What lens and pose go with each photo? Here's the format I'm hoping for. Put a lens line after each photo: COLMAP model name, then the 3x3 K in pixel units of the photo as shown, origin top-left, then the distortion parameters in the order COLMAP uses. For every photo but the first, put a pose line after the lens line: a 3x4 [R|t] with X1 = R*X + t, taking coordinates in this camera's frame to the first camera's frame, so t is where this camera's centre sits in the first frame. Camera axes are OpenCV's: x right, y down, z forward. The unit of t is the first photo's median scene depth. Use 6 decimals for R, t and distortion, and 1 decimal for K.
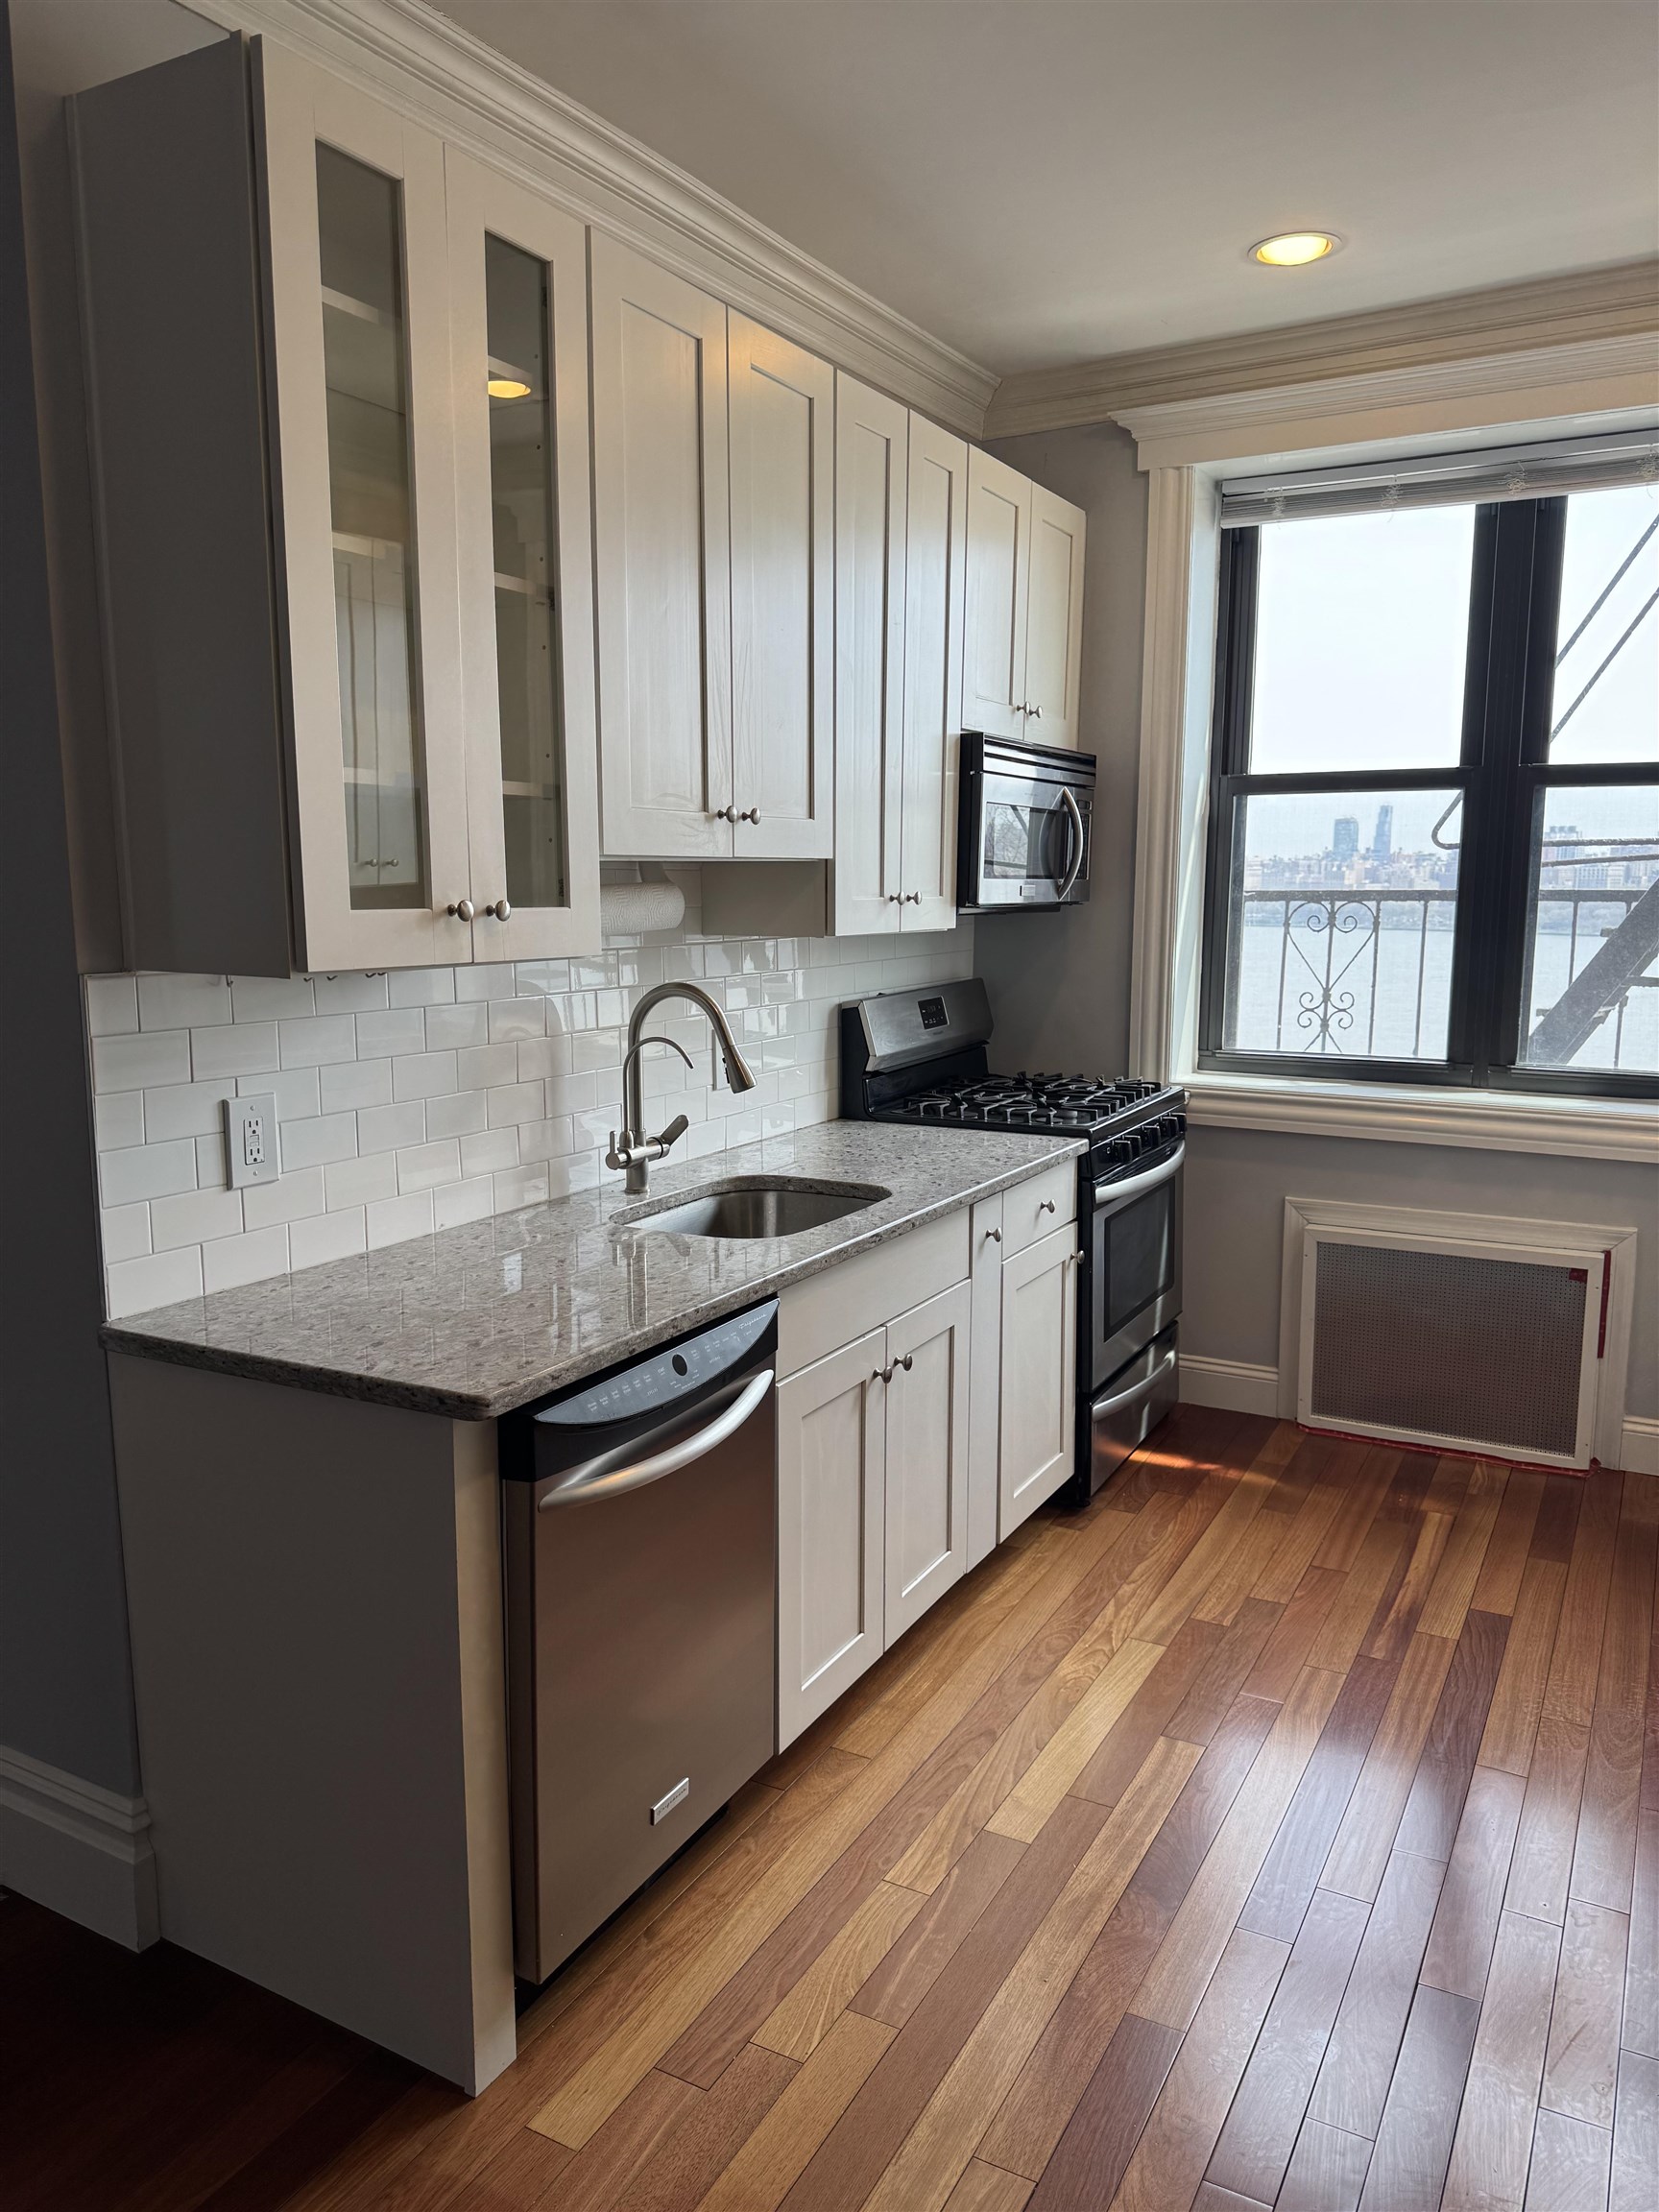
lens RADIAL K [[1556.7, 0, 808.2], [0, 1556.7, 1110.9], [0, 0, 1]] dist [0.070386, -0.098634]
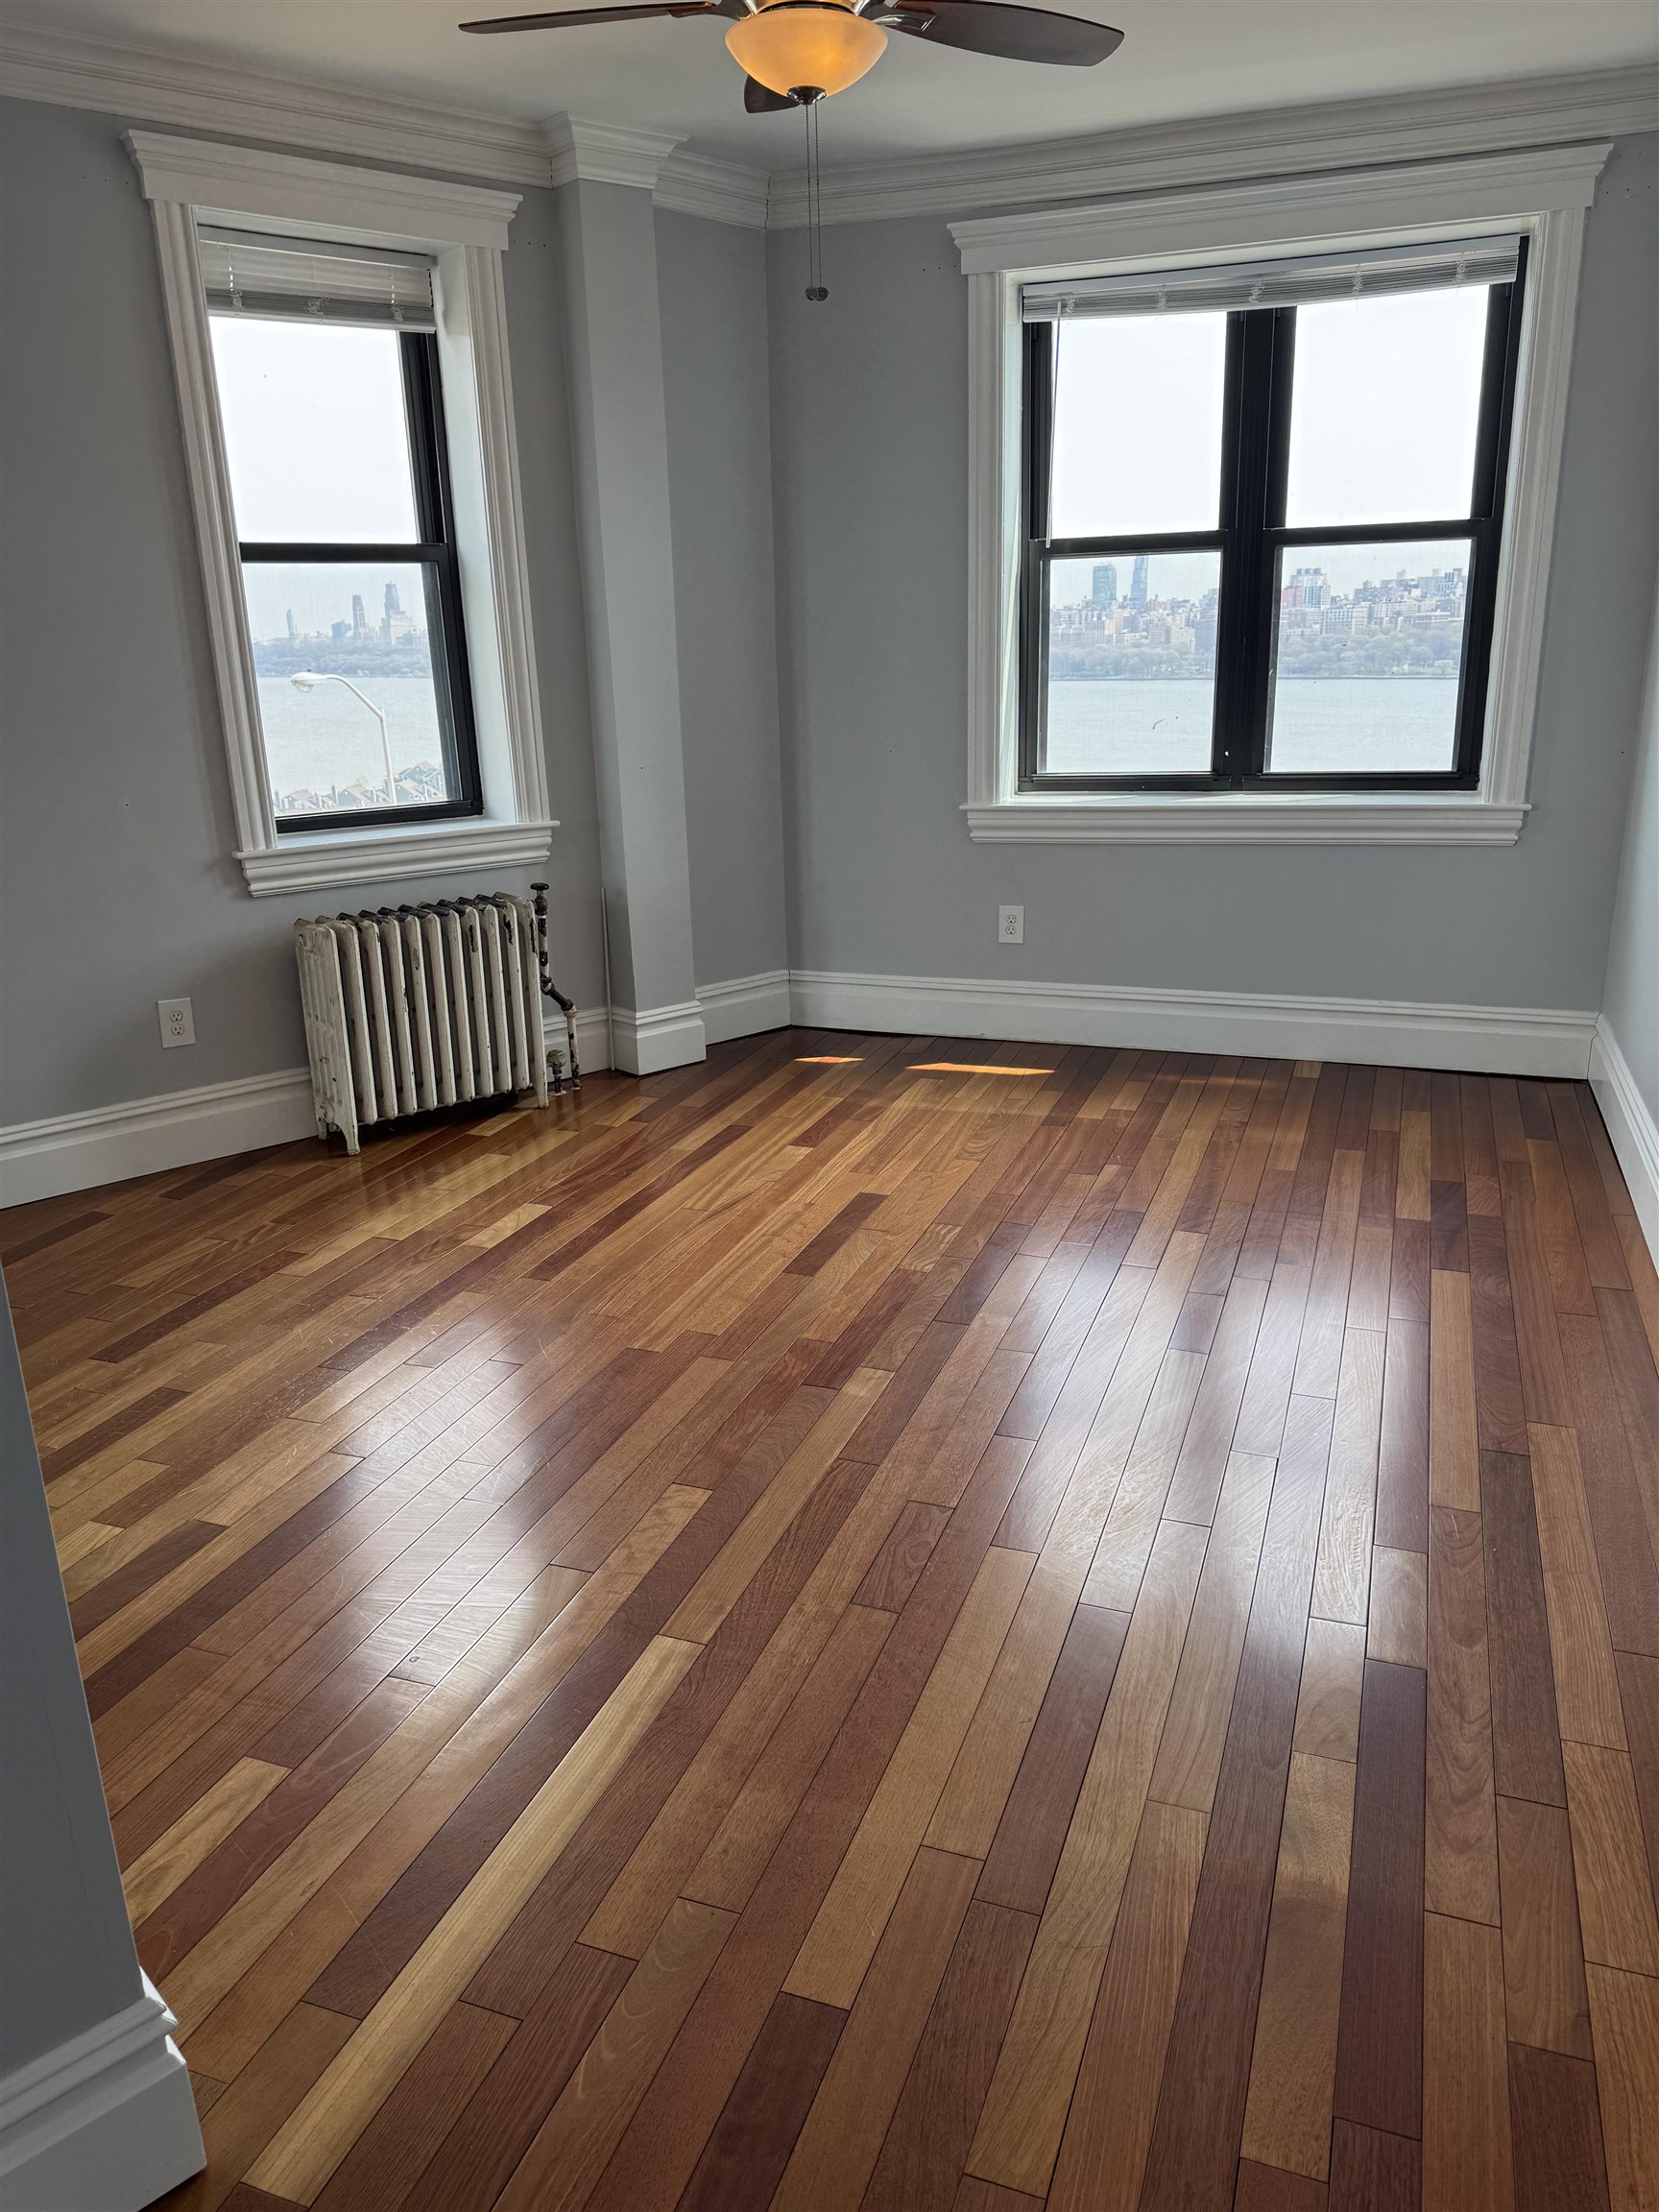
lens RADIAL K [[1556.7, 0, 822.3], [0, 1556.7, 1104.2], [0, 0, 1]] dist [0.070386, -0.098634]
pose [[0.987541, -0.070024, 0.140920, -0.115166], [0.049517, 0.988323, 0.144100, 0.040584], [-0.149365, -0.135327, 0.979478, -0.264057]]
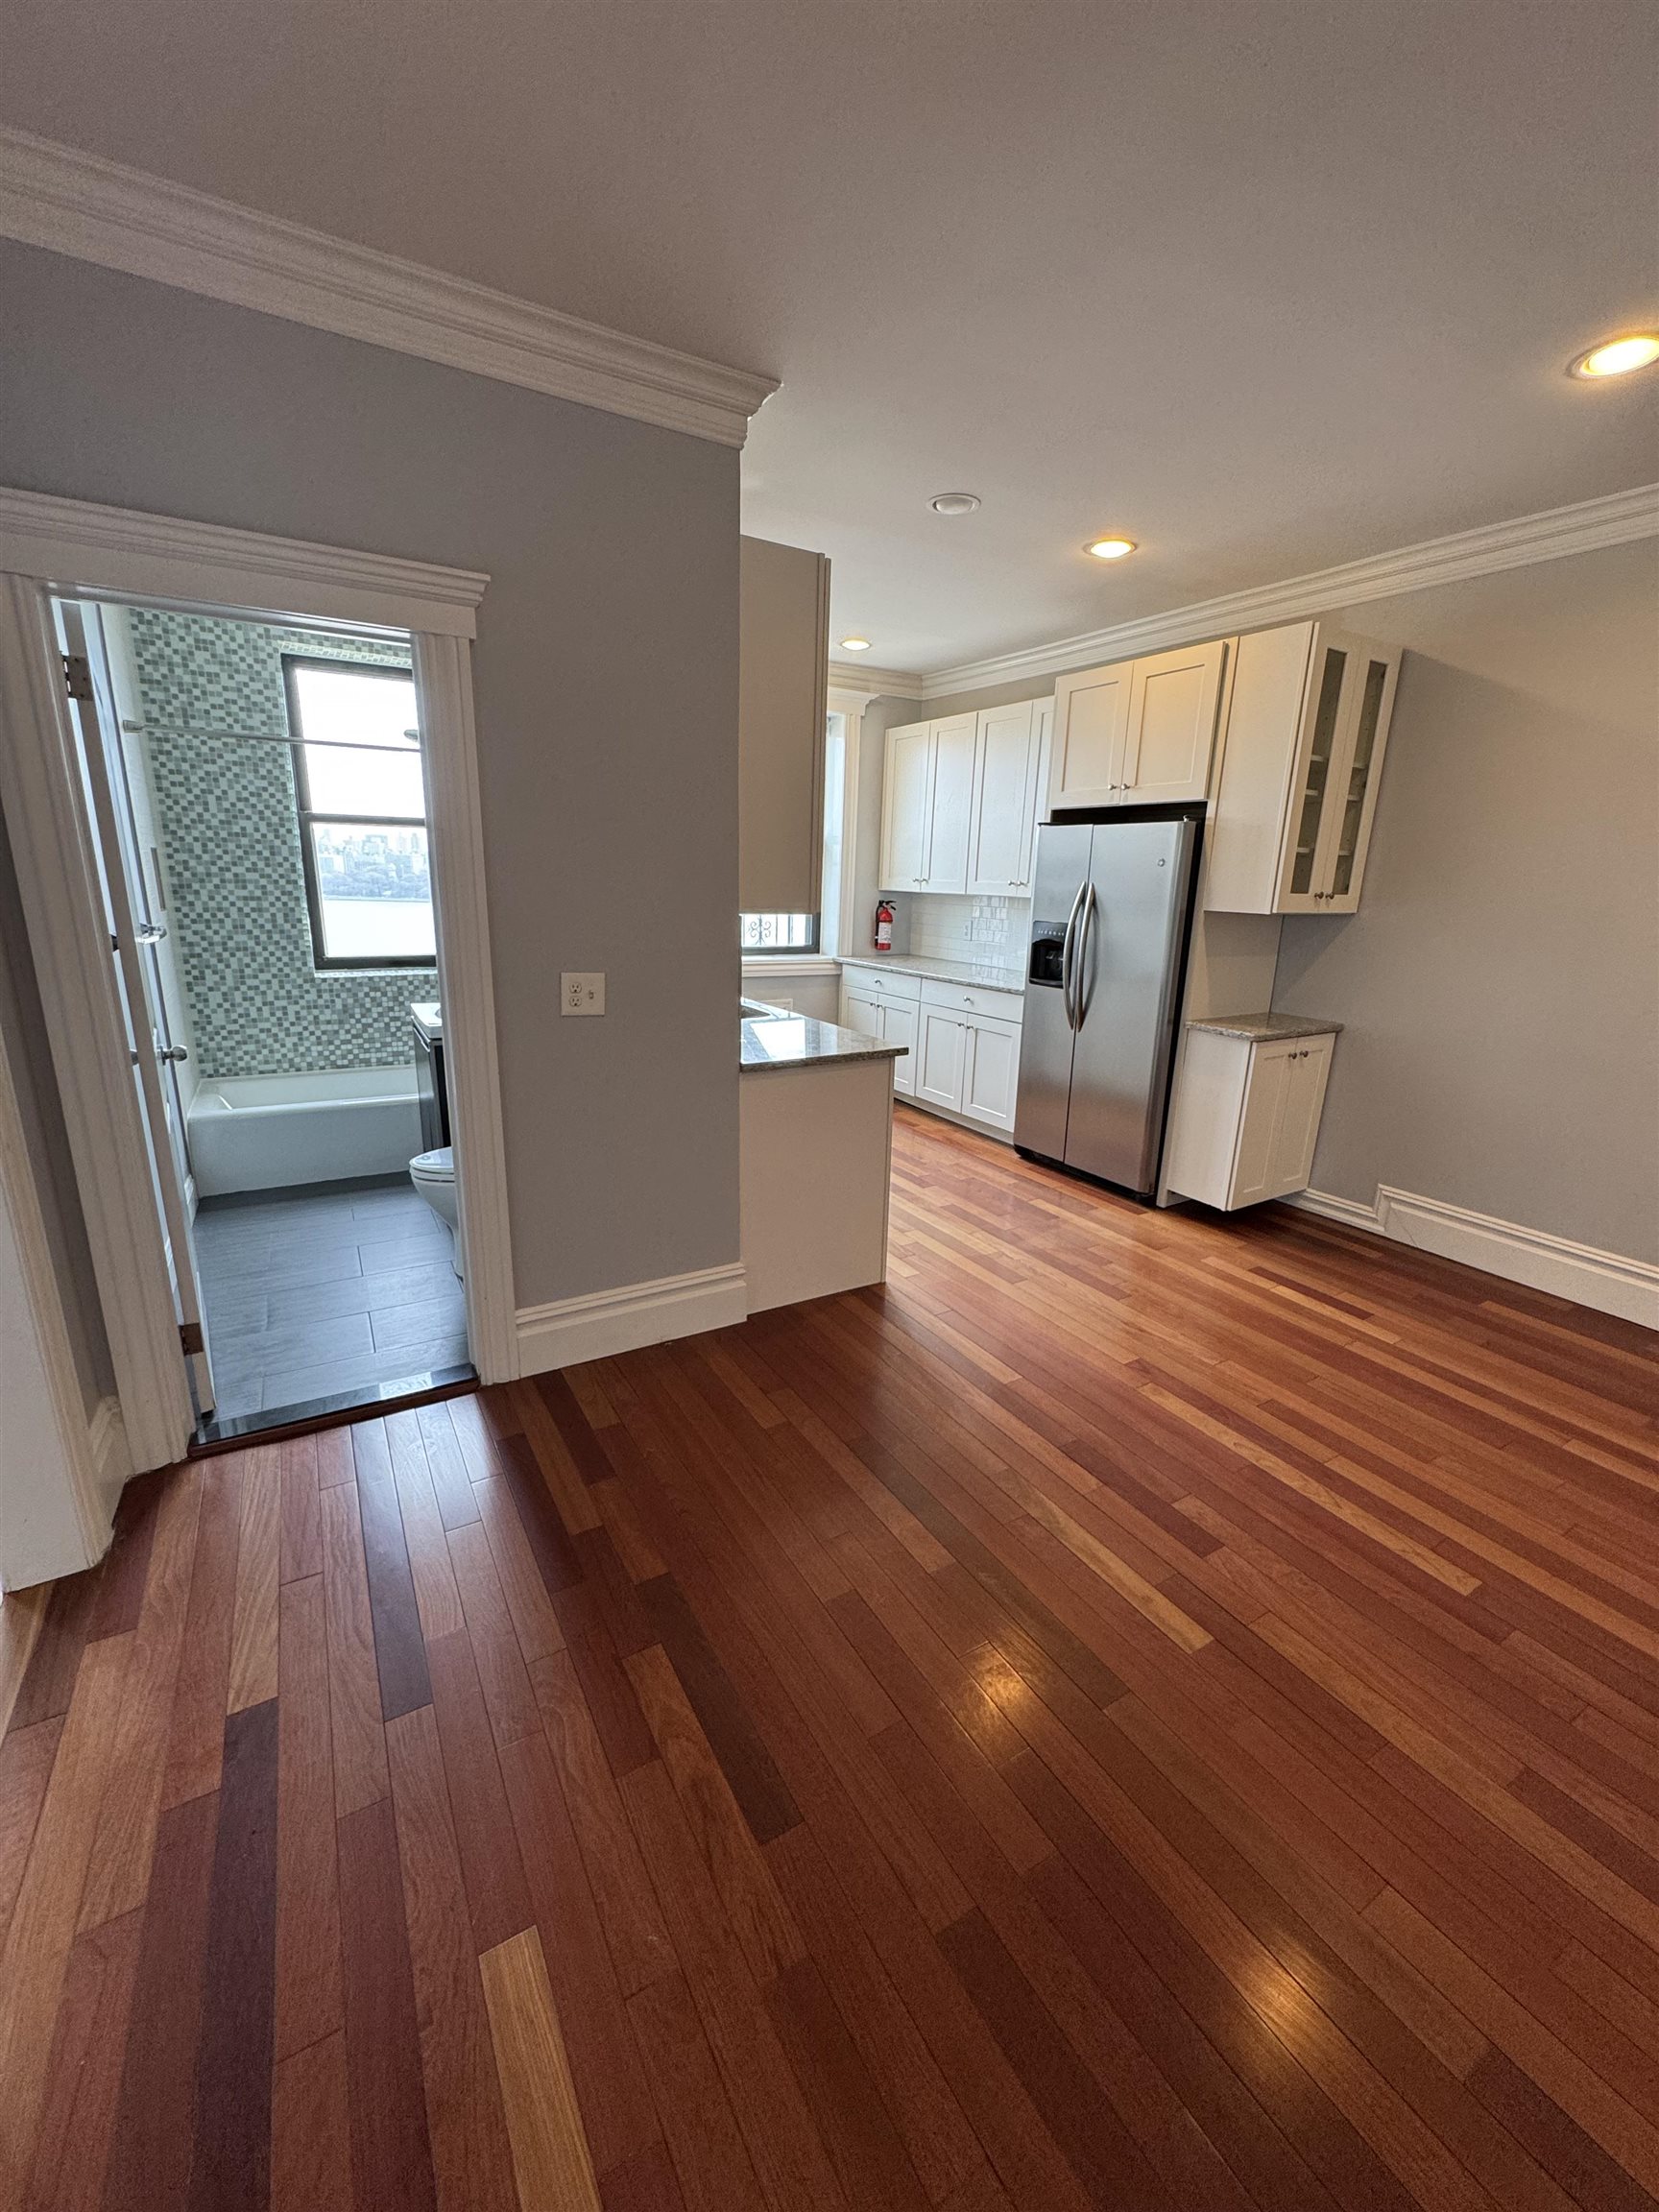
lens RADIAL K [[887.1, 0, 829.3], [0, 887.1, 1107.2], [0, 0, 1]] dist [-0.006877, 0.000618]
pose [[0.500485, -0.206431, 0.840774, -0.854791], [0.102240, 0.978454, 0.179375, -0.016016], [-0.859687, -0.003814, 0.510807, 0.106799]]
